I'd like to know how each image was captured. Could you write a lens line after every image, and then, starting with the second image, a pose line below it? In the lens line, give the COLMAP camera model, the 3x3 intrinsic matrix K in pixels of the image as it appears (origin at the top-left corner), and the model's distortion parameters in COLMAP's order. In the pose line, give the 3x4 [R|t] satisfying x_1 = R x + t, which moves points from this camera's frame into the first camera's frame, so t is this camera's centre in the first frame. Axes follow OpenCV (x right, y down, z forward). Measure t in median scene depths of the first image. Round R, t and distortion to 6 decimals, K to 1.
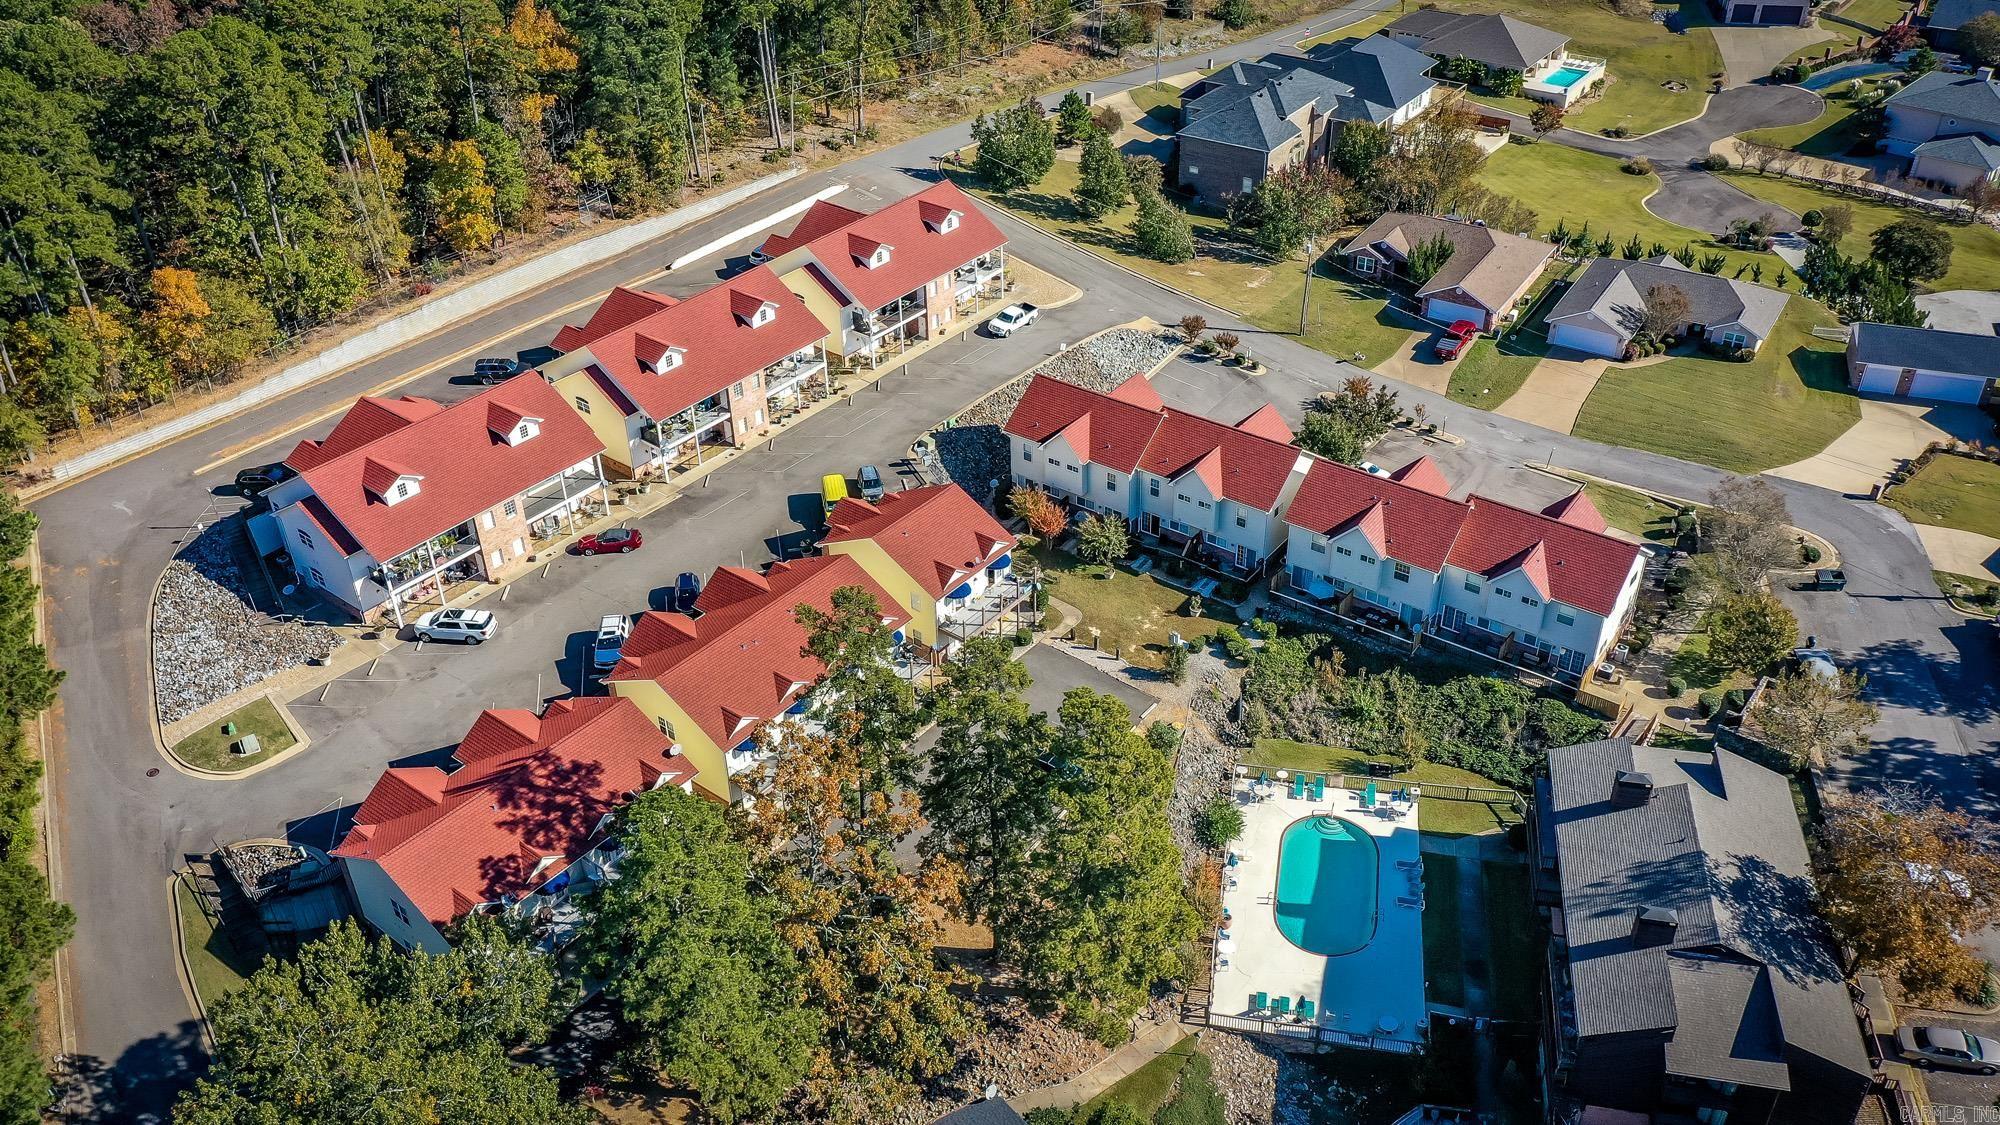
lens RADIAL K [[1582.3, 0, 1010.5], [0, 1582.3, 568.7], [0, 0, 1]] dist [0.030674, -0.003788]
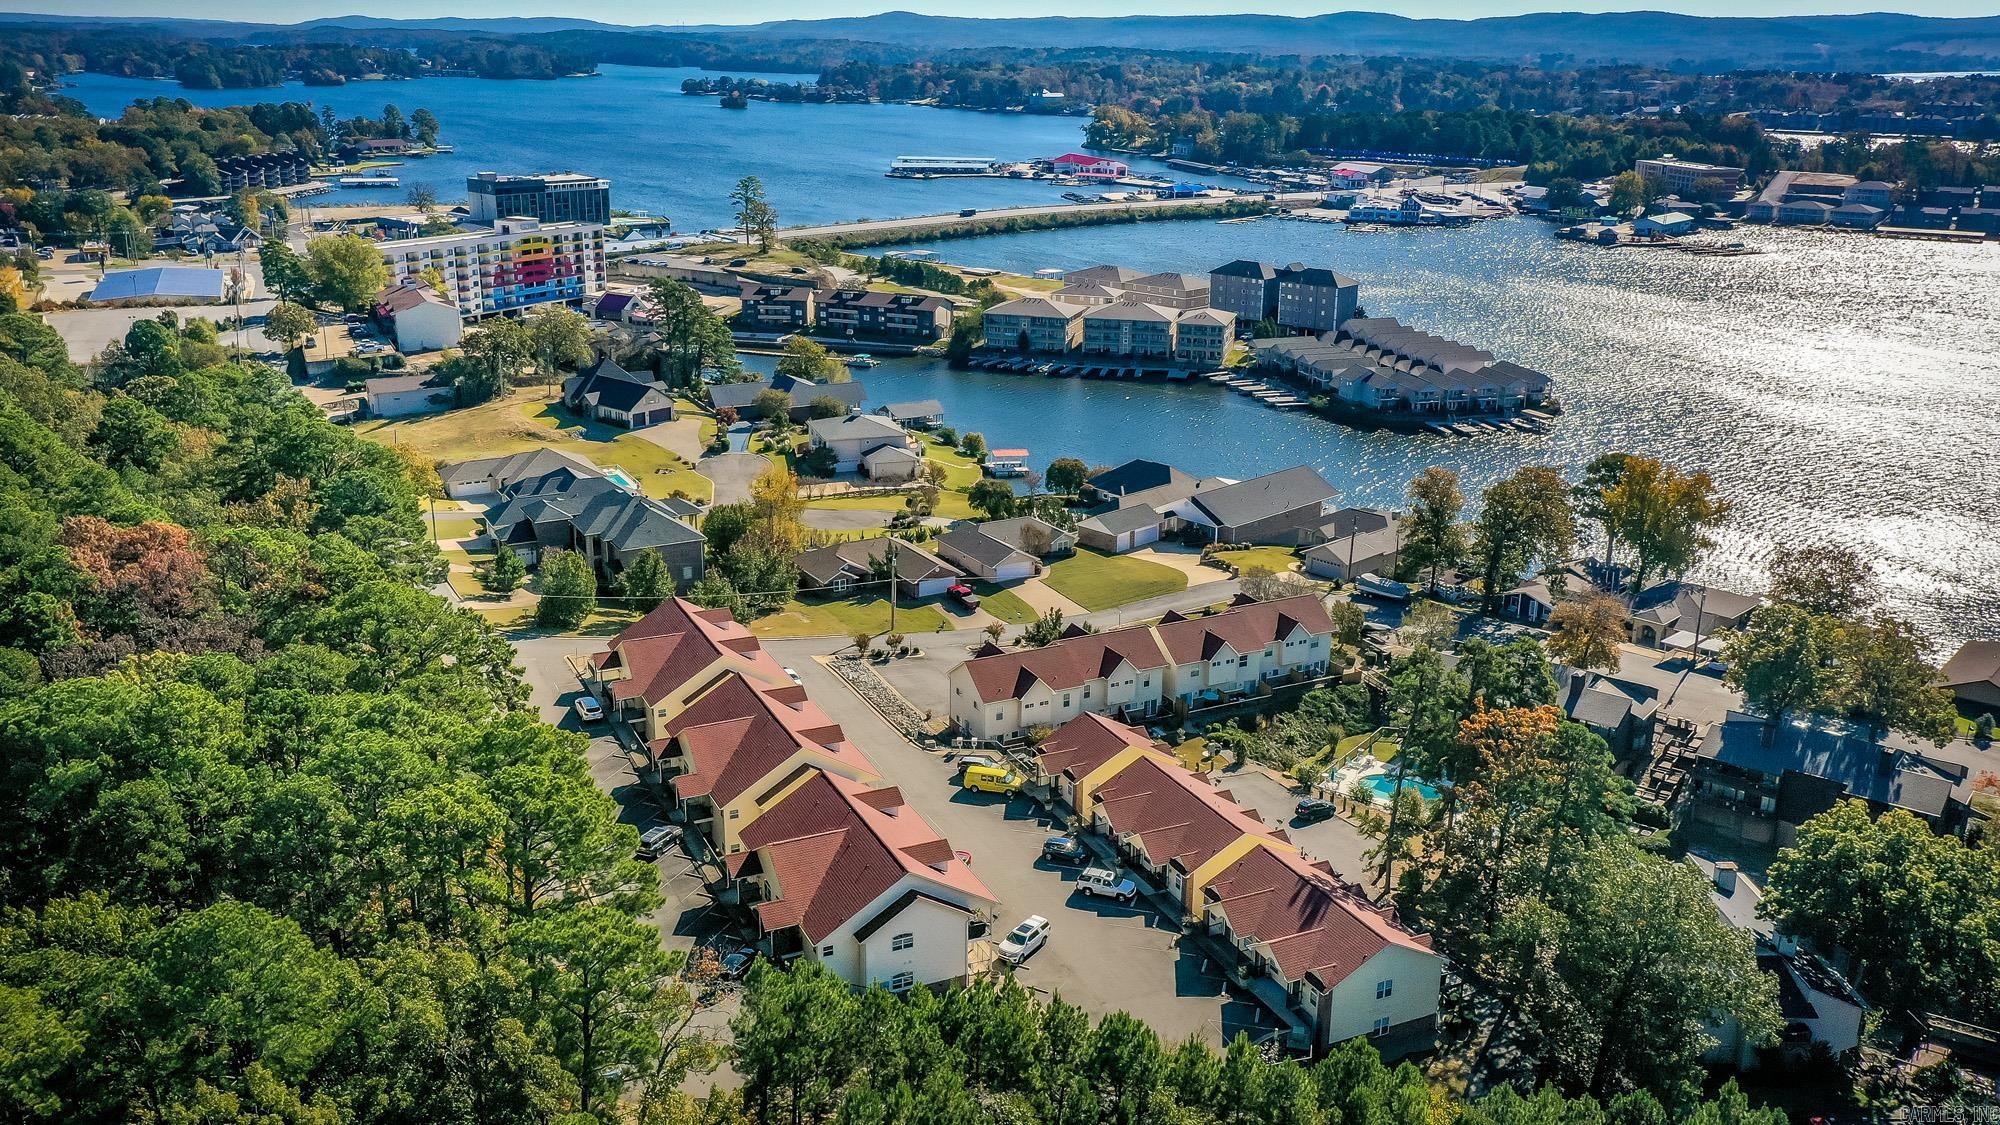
lens RADIAL K [[1723.6, 0, 1000.0], [0, 1723.6, 562.5], [0, 0, 1]] dist [0.120921, -0.000952]
pose [[0.452941, -0.237971, 0.859194, -1.247622], [0.485136, 0.874333, -0.013584, -0.172922], [-0.747989, 0.422979, 0.511469, 0.247576]]
